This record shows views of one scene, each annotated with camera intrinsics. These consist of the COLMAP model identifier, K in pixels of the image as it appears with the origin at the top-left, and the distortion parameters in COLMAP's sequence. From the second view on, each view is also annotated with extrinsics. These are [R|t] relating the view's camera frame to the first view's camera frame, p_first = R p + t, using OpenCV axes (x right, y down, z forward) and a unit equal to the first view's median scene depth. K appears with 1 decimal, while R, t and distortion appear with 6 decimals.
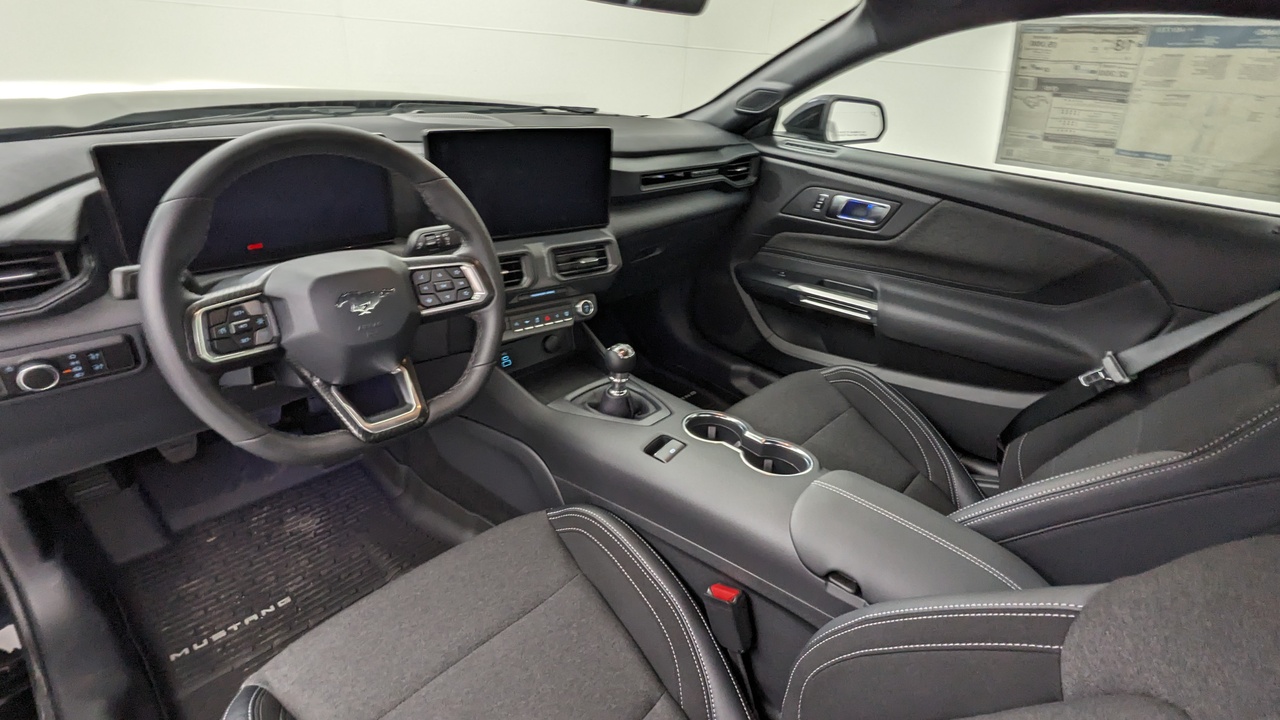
lens RADIAL K [[614.3, 0, 640.1], [0, 614.3, 364.6], [0, 0, 1]] dist [-0.005178, 0.001028]
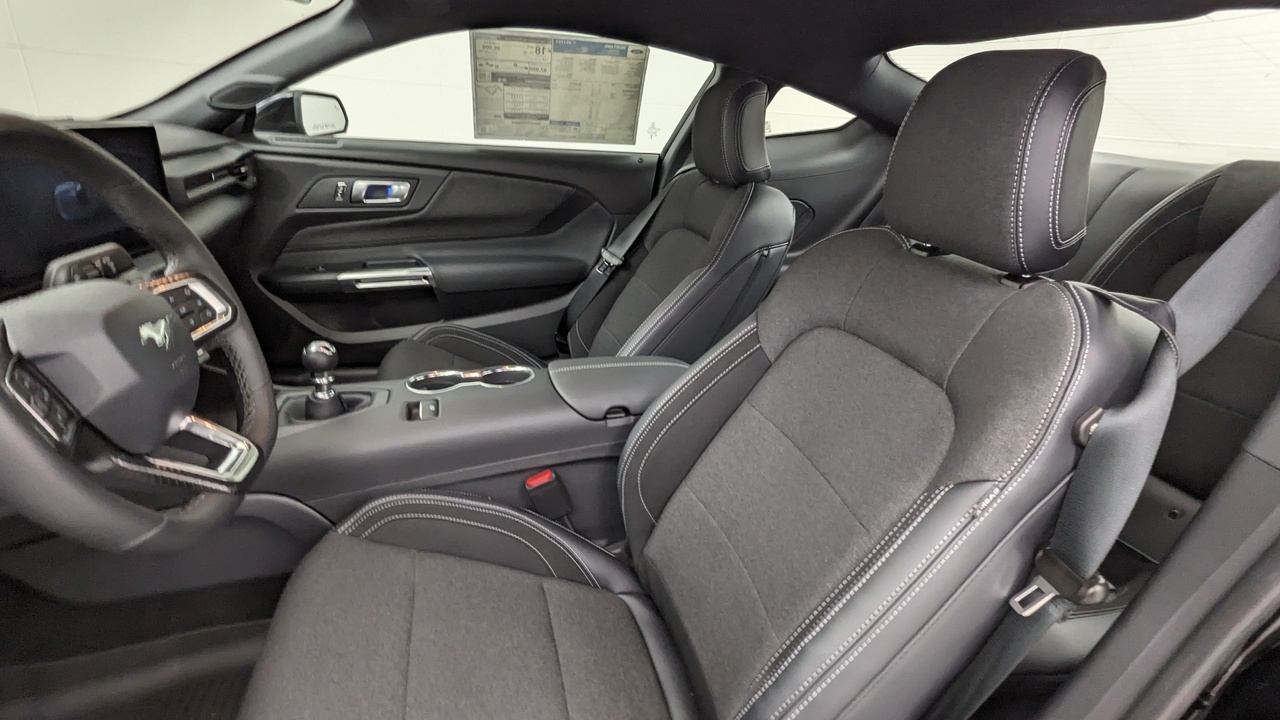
lens RADIAL K [[614.3, 0, 644.3], [0, 614.3, 361.0], [0, 0, 1]] dist [-0.005178, 0.001028]
pose [[0.526745, -0.349802, 0.774712, -0.475967], [0.357476, 0.918047, 0.171465, 0.010281], [-0.771201, 0.186623, 0.608623, 0.026389]]
